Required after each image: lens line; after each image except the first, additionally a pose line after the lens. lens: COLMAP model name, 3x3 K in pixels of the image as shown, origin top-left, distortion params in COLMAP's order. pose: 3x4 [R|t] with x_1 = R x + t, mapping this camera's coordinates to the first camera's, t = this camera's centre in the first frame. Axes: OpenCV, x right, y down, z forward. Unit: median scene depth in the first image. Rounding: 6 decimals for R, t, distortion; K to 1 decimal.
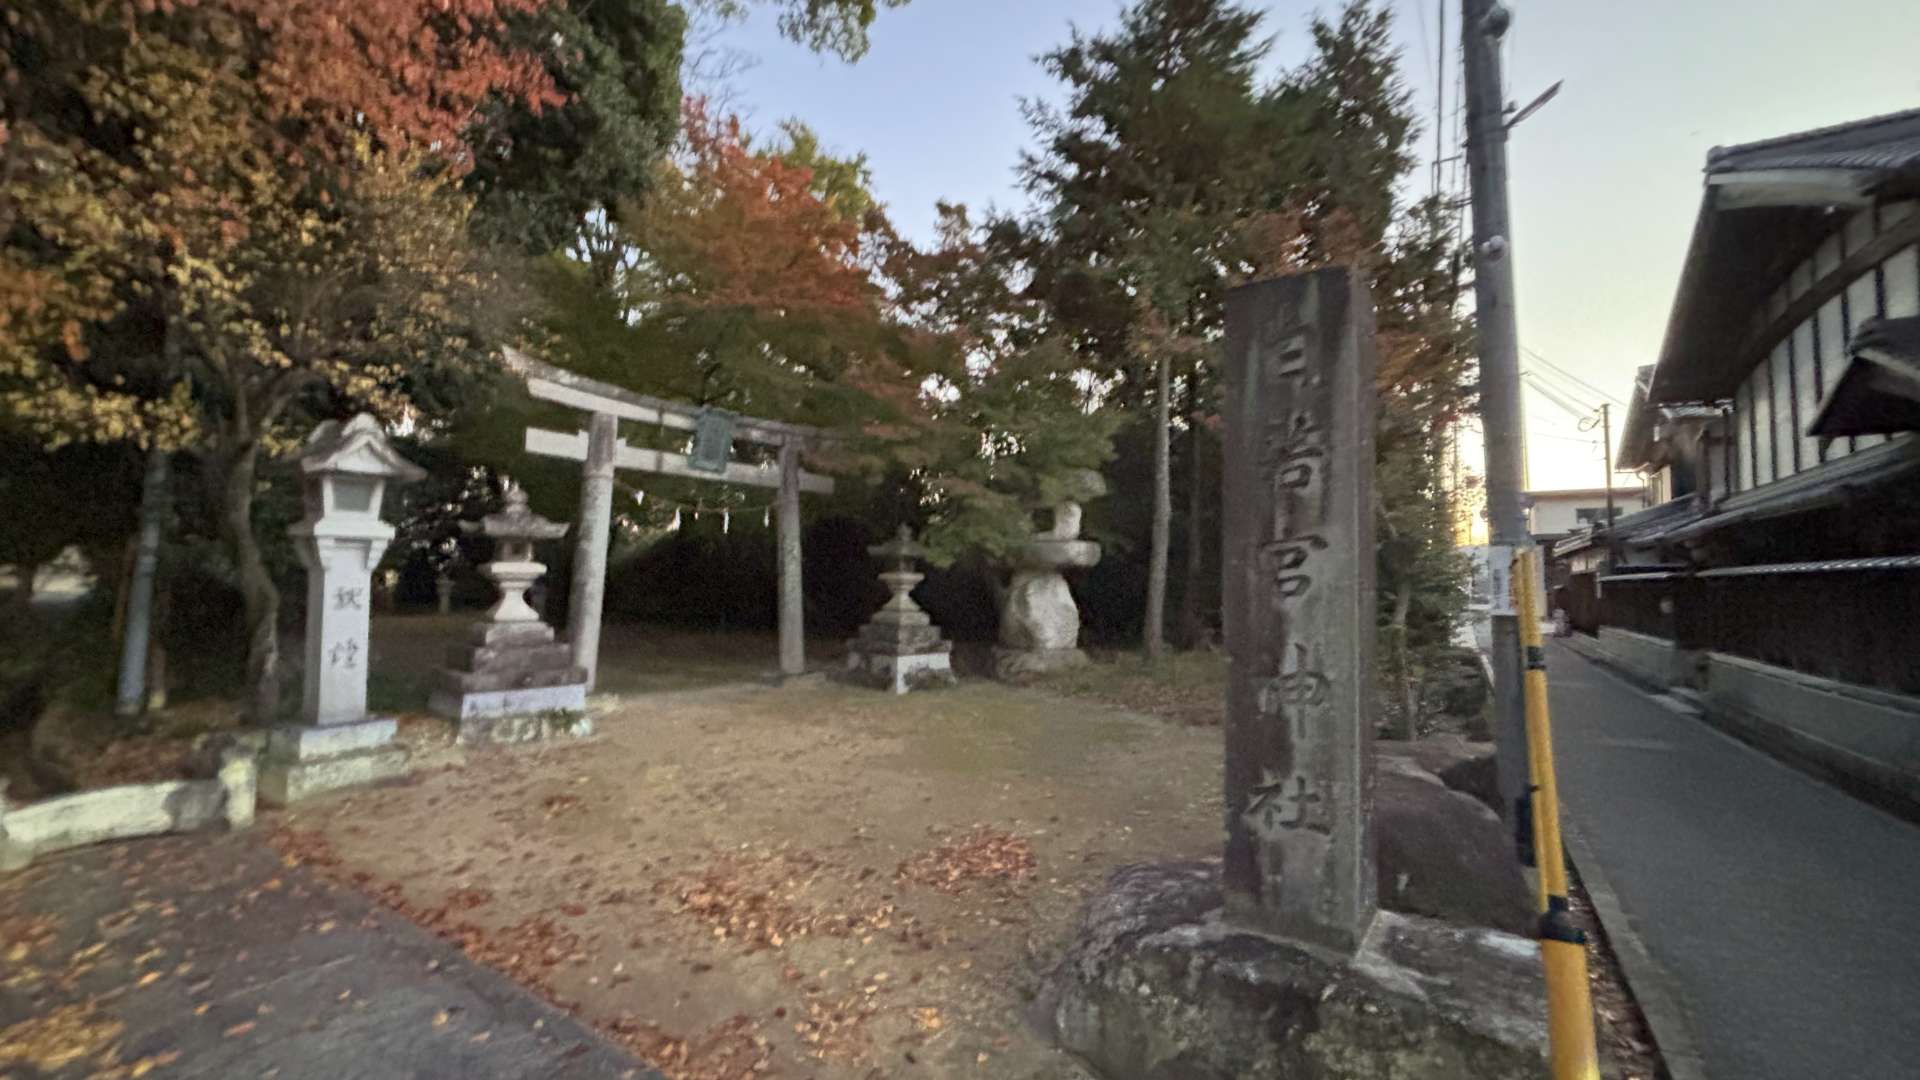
lens RADIAL K [[775.8, 0, 954.6], [0, 775.8, 542.5], [0, 0, 1]] dist [0.000567, -0.000209]
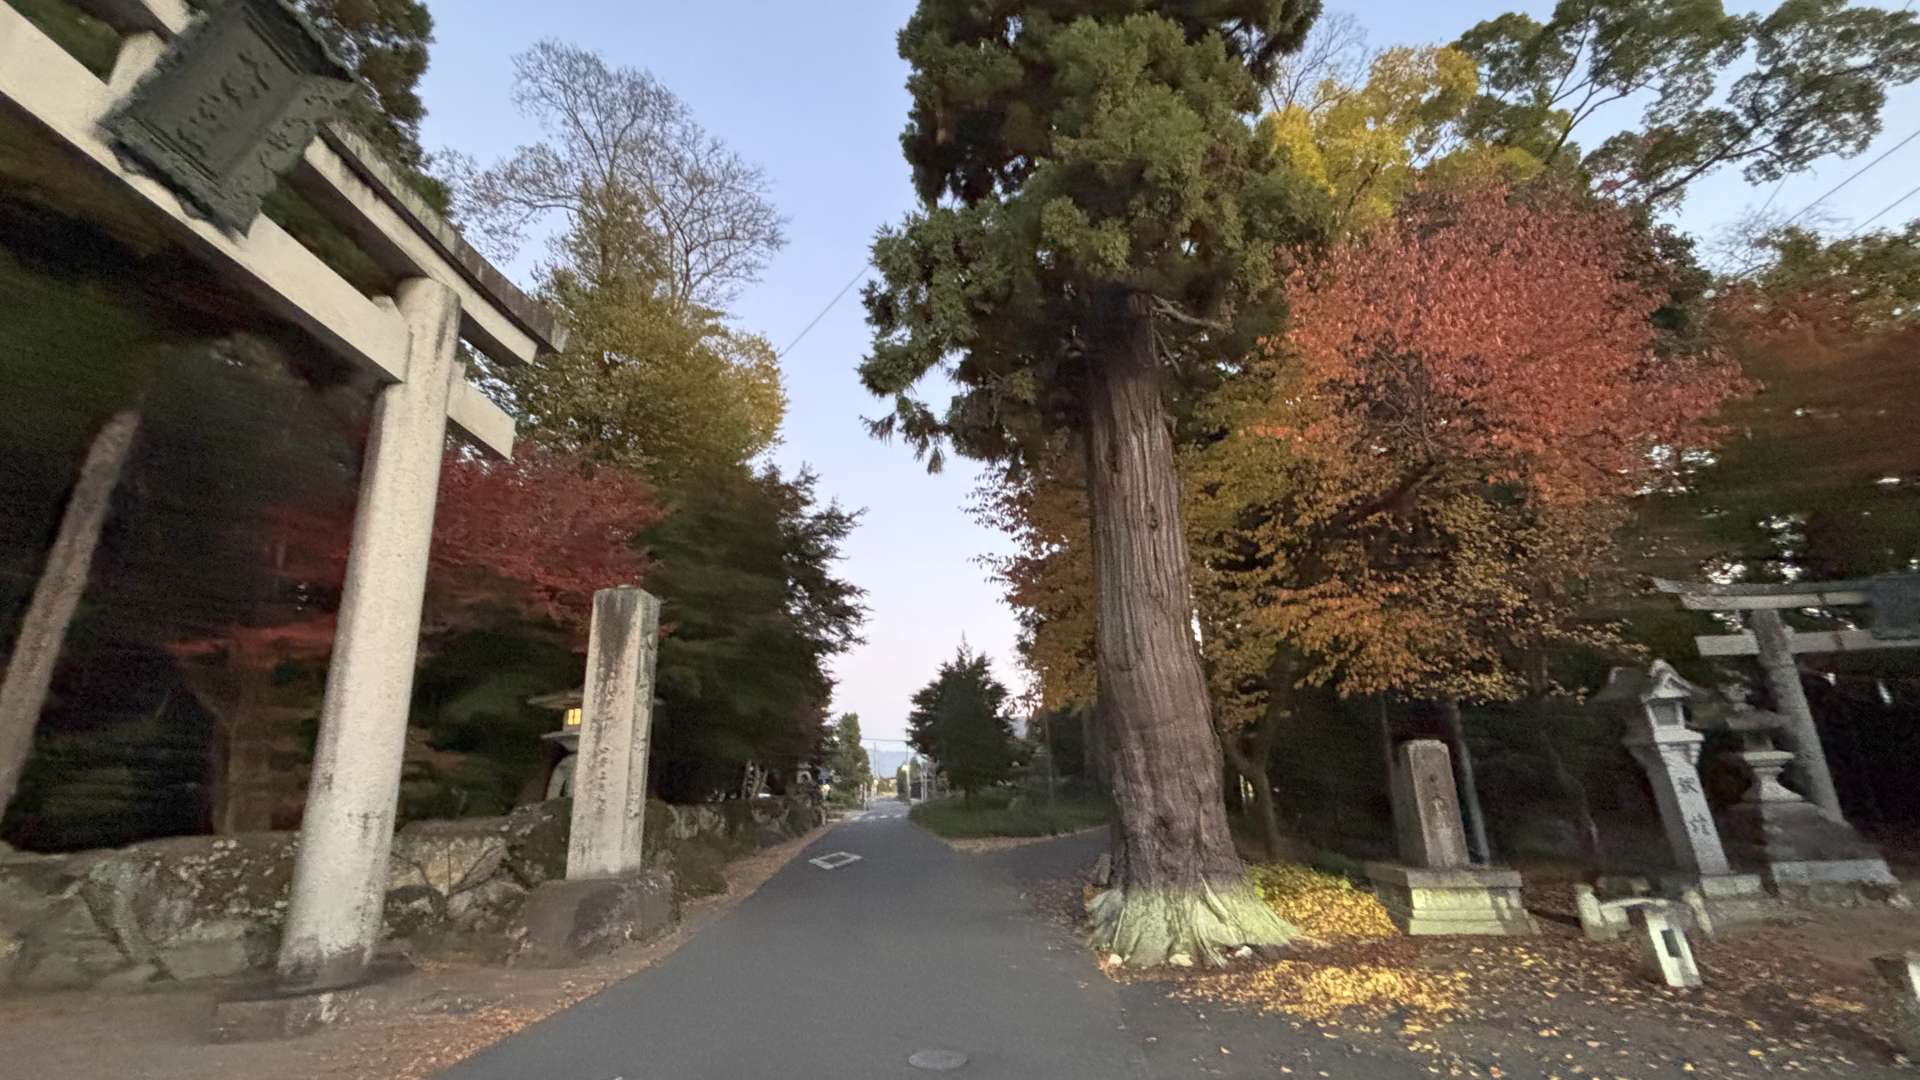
lens RADIAL K [[780.3, 0, 956.0], [0, 780.3, 540.0], [0, 0, 1]] dist [0.001289, 0.000243]
pose [[0.484036, -0.301240, -0.821562, -0.051548], [0.098757, 0.951683, -0.290768, -0.046324], [0.869457, 0.059607, 0.490399, -0.587274]]
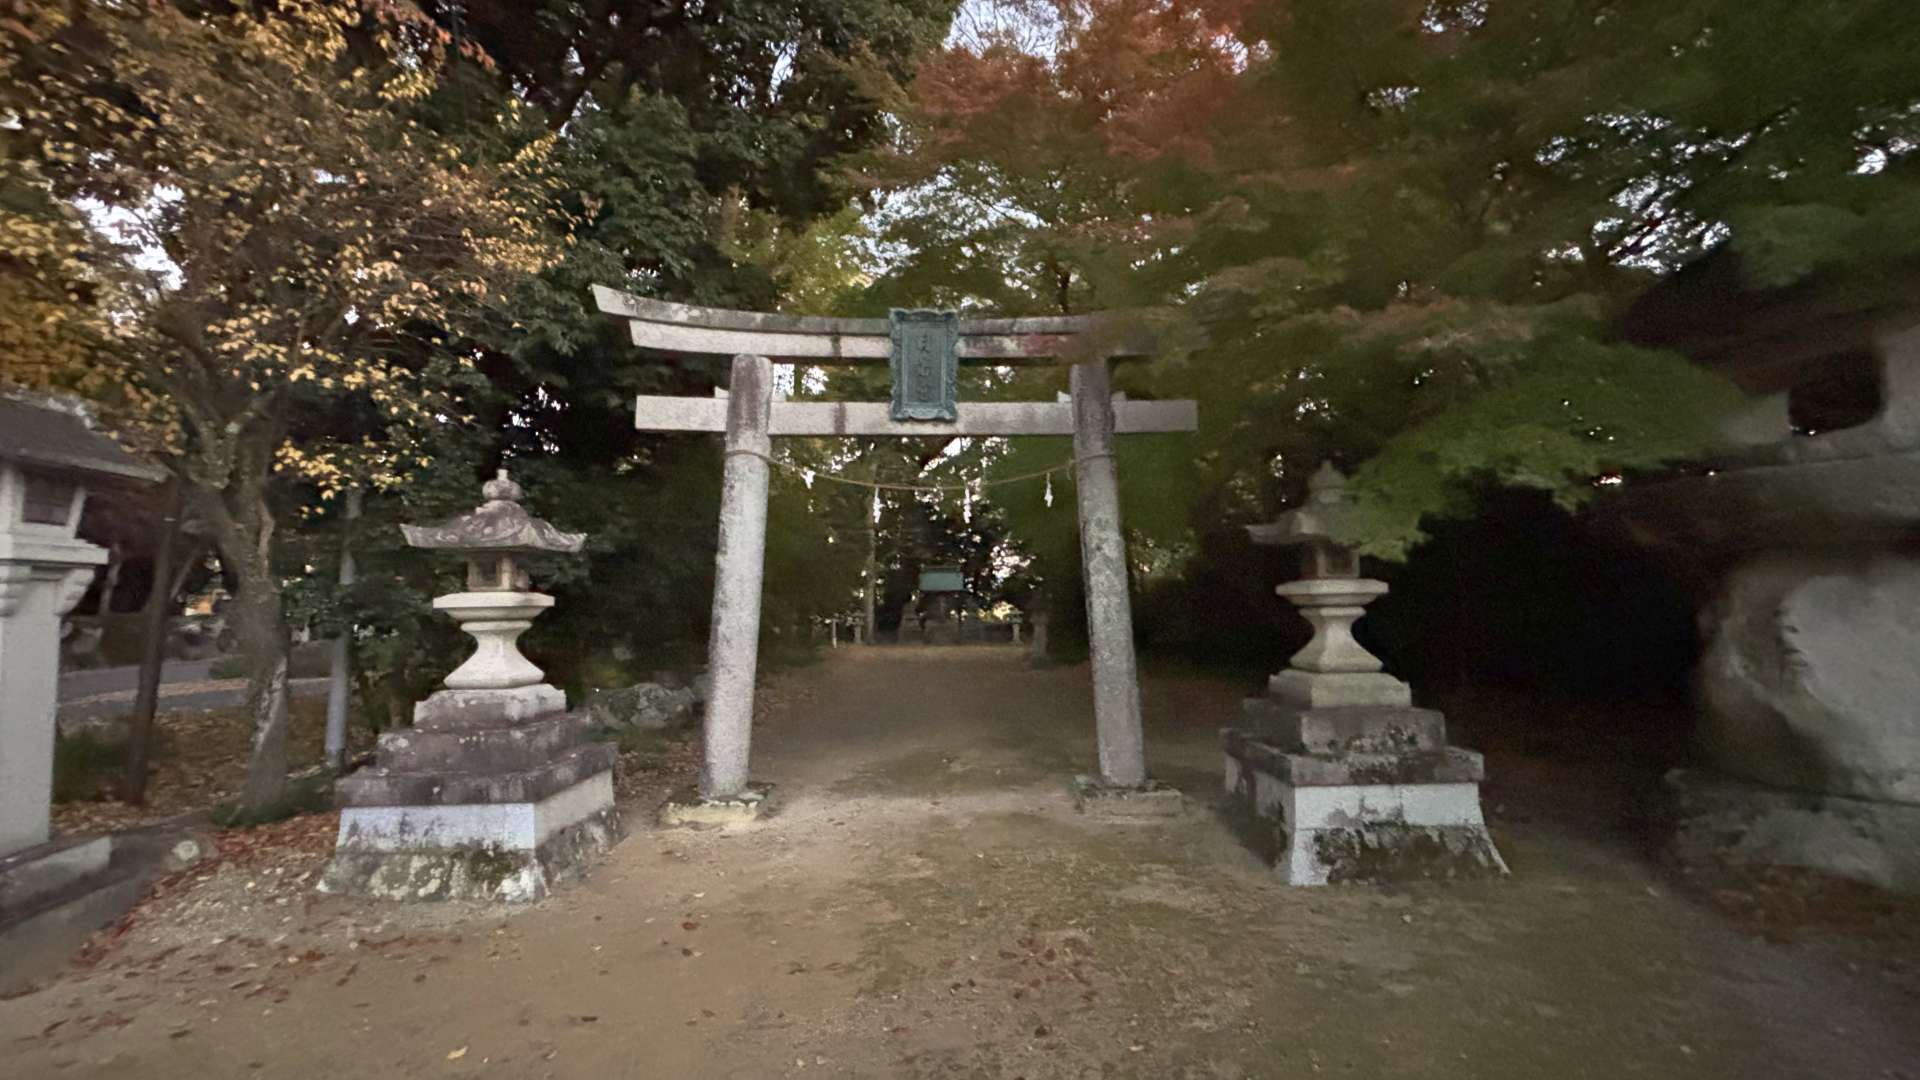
lens RADIAL K [[775.8, 0, 954.6], [0, 775.8, 542.5], [0, 0, 1]] dist [0.000567, -0.000209]
pose [[0.683815, -0.083621, -0.724848, 0.125152], [0.062996, 0.996468, -0.055526, 0.035982], [0.726930, -0.007693, 0.686668, 0.677194]]
